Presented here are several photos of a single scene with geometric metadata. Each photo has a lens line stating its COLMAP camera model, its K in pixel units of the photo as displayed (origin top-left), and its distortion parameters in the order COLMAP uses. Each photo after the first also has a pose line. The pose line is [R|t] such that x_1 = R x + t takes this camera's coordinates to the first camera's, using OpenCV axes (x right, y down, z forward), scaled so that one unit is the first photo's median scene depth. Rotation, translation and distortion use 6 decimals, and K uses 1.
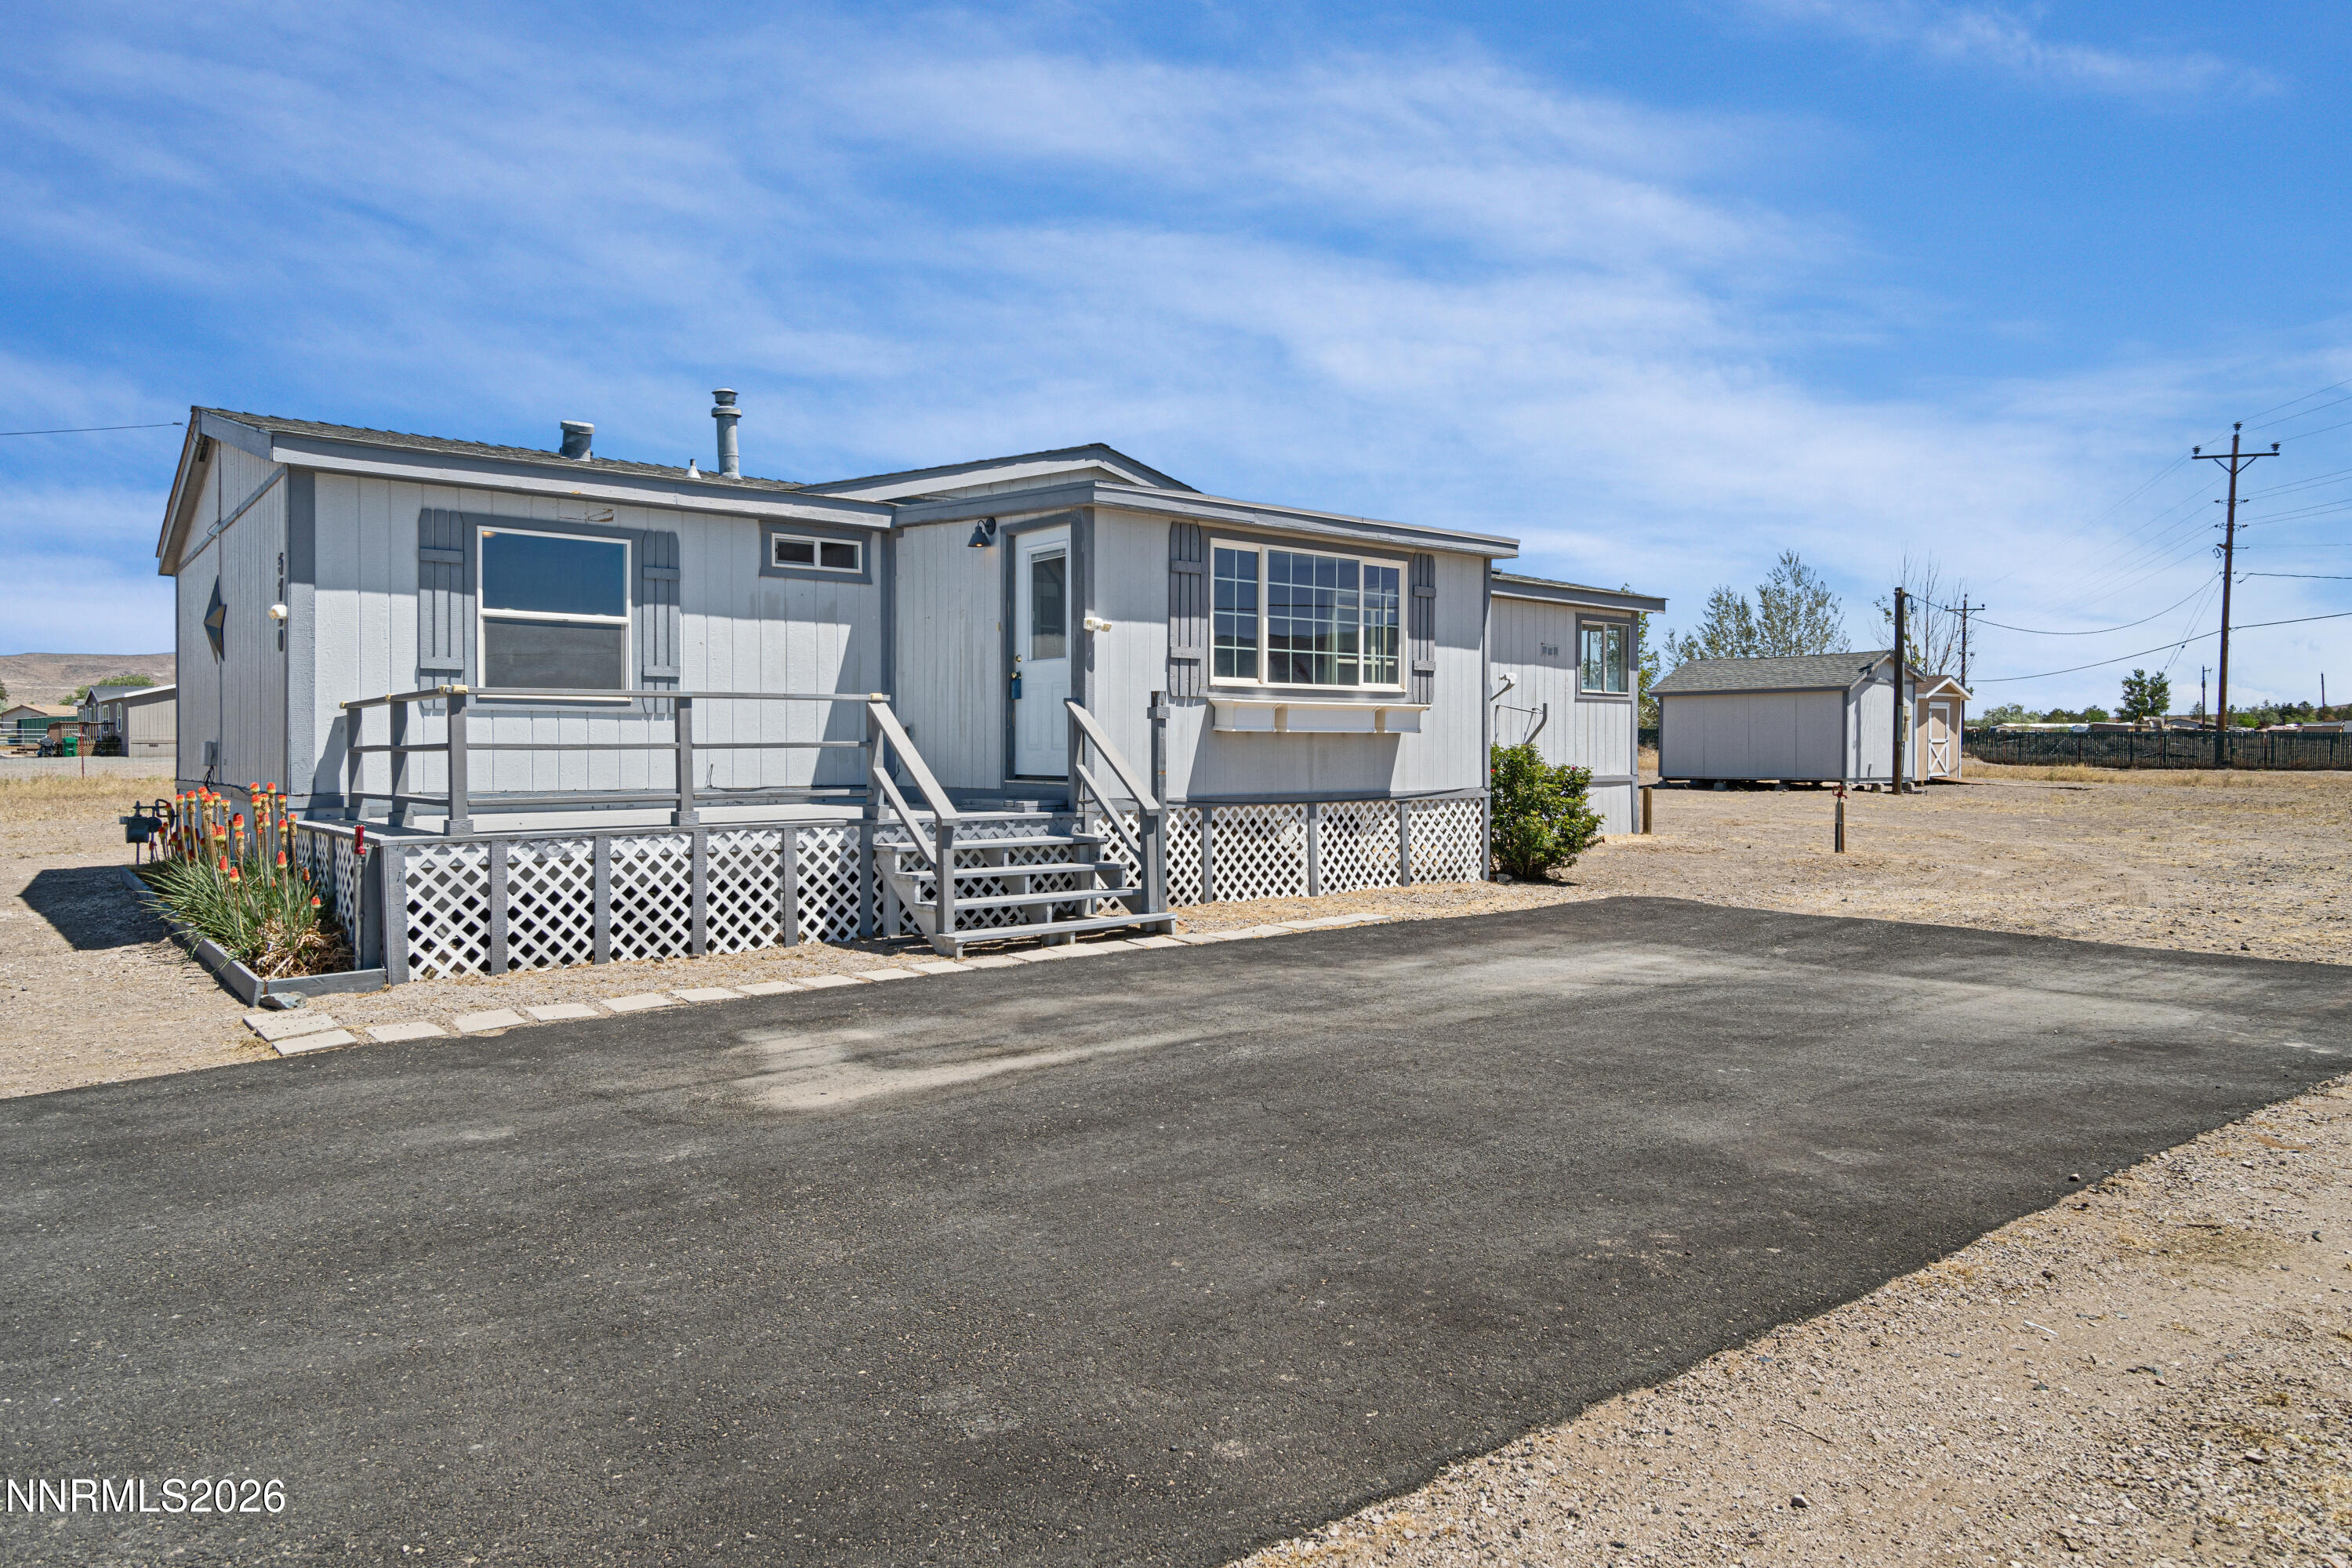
lens RADIAL K [[1423.1, 0, 1176.0], [0, 1423.1, 784.0], [0, 0, 1]] dist [-0.003080, -0.000591]
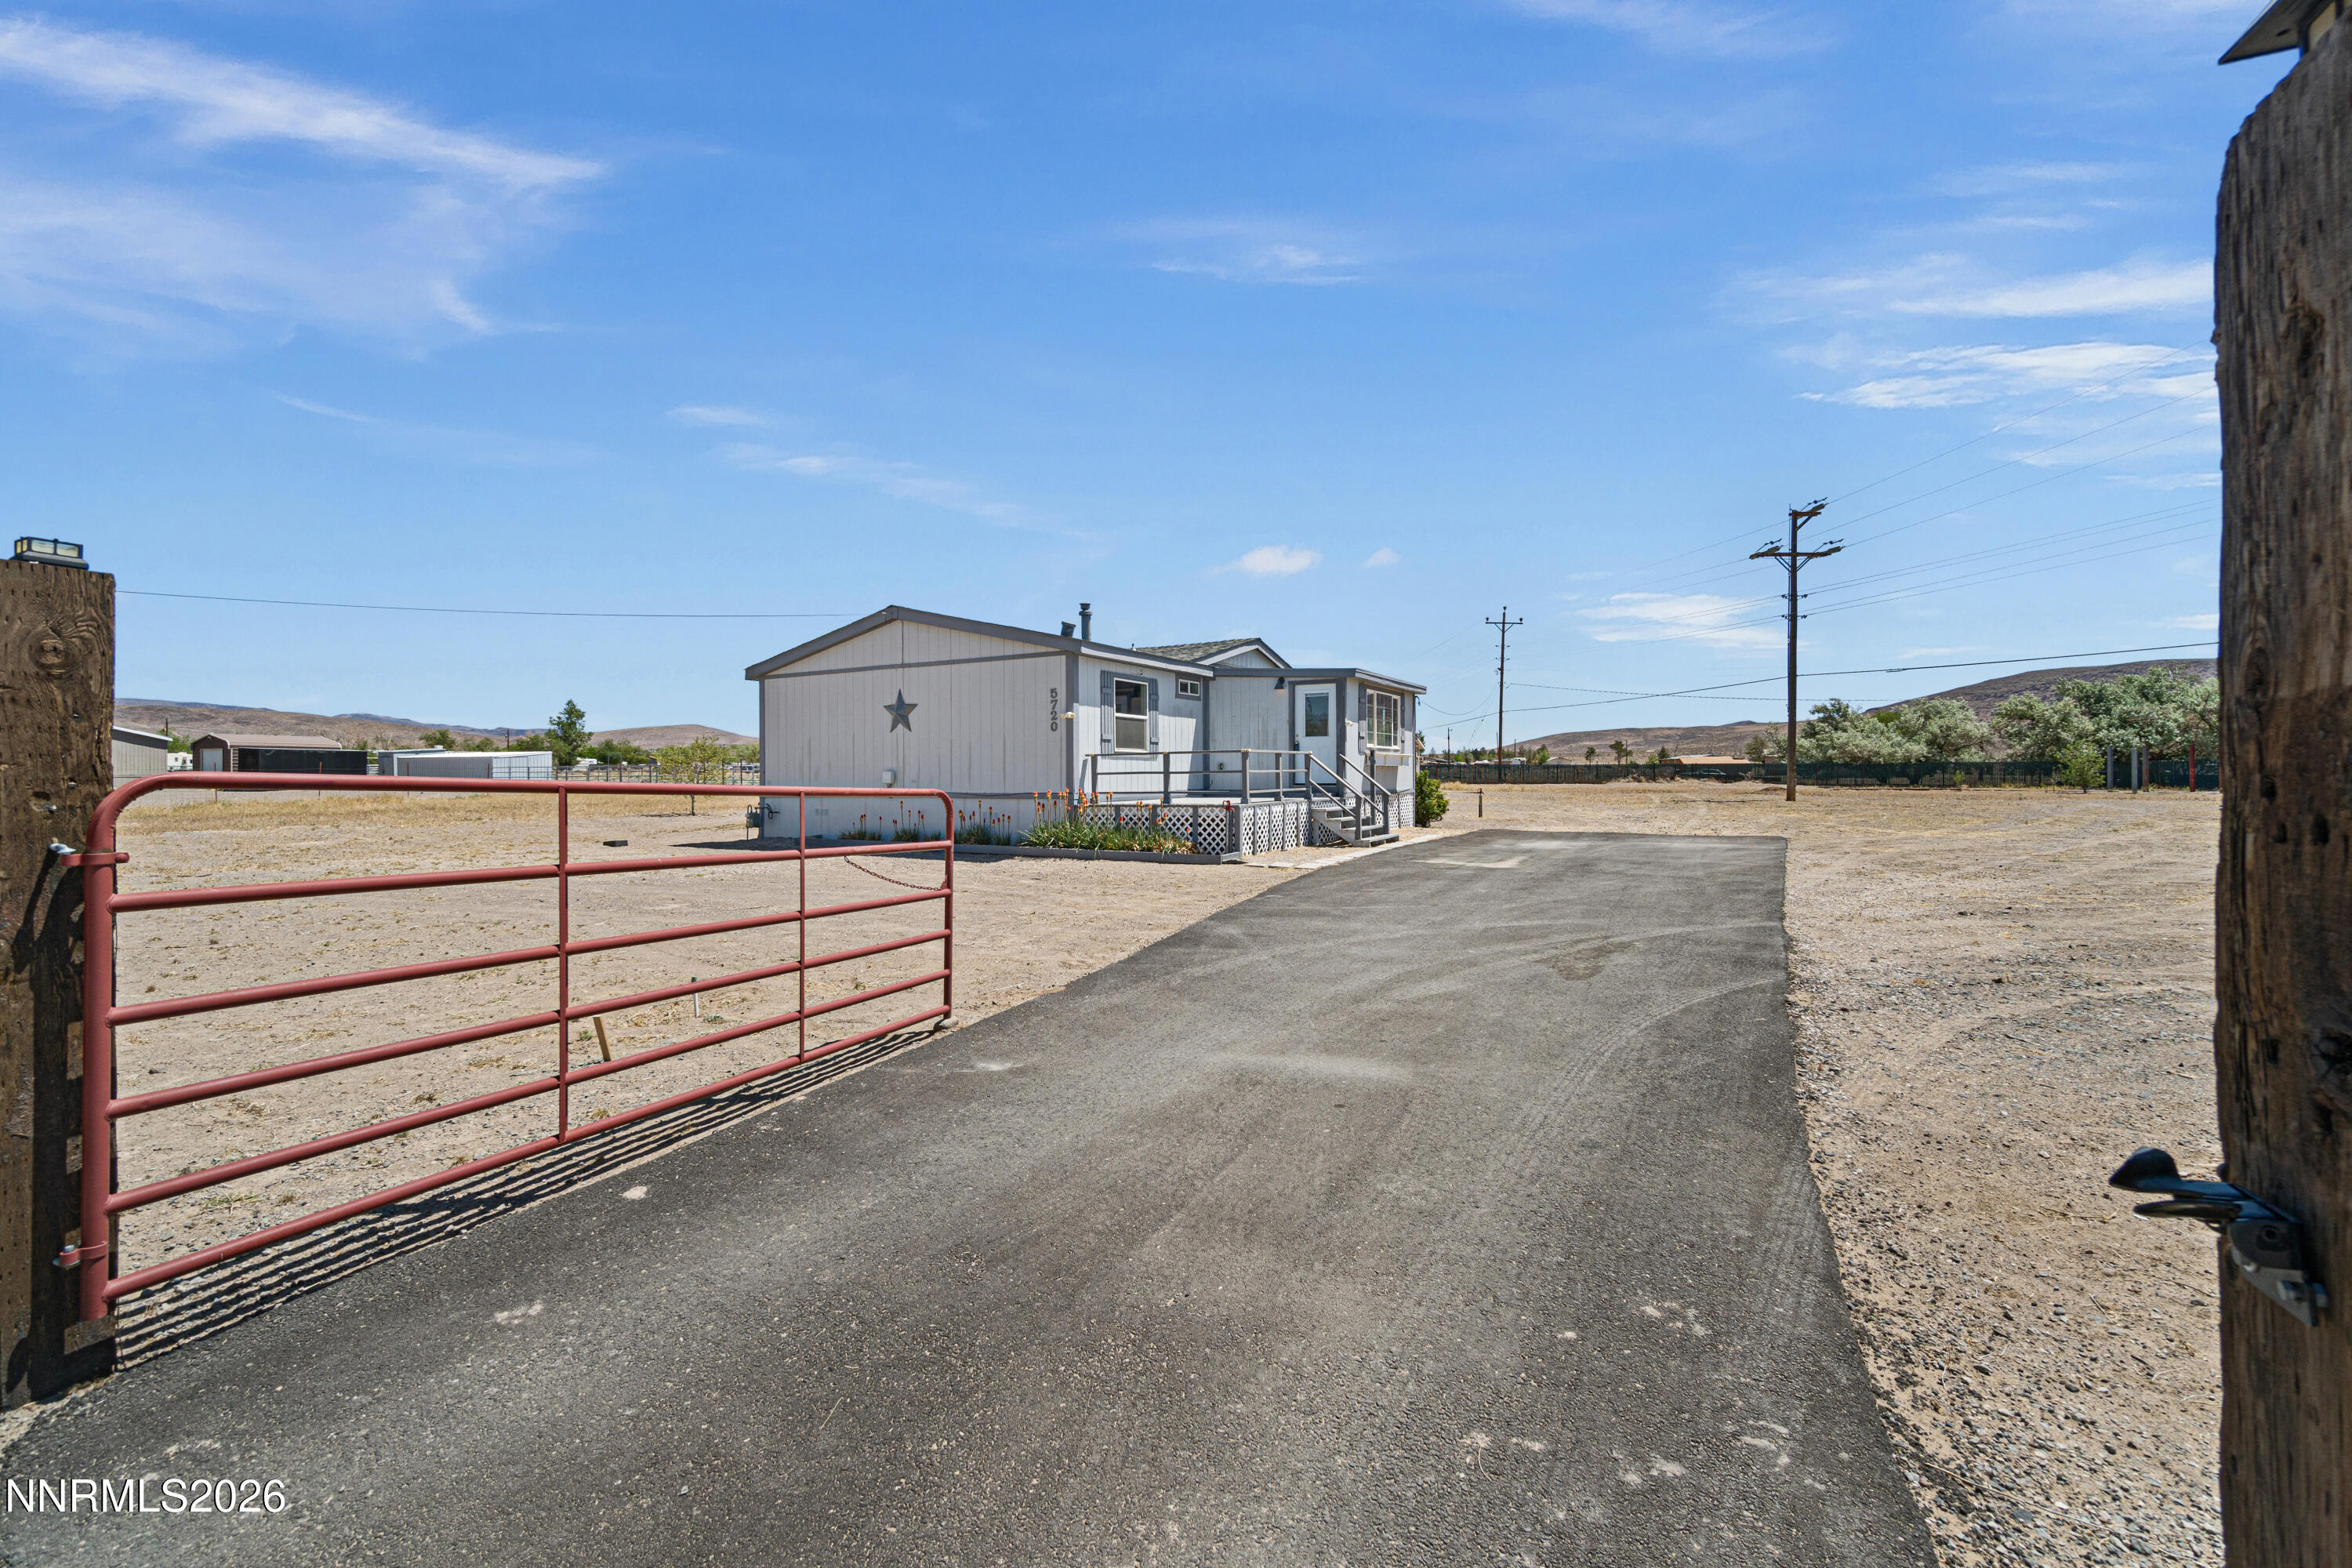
lens RADIAL K [[989.6, 0, 1176.0], [0, 989.6, 784.0], [0, 0, 1]] dist [-0.002059, -0.000135]
pose [[0.930761, -0.009518, 0.365505, -0.867688], [0.016364, 0.999744, -0.015637, 0.016360], [-0.365262, 0.020536, 0.930678, -0.469440]]
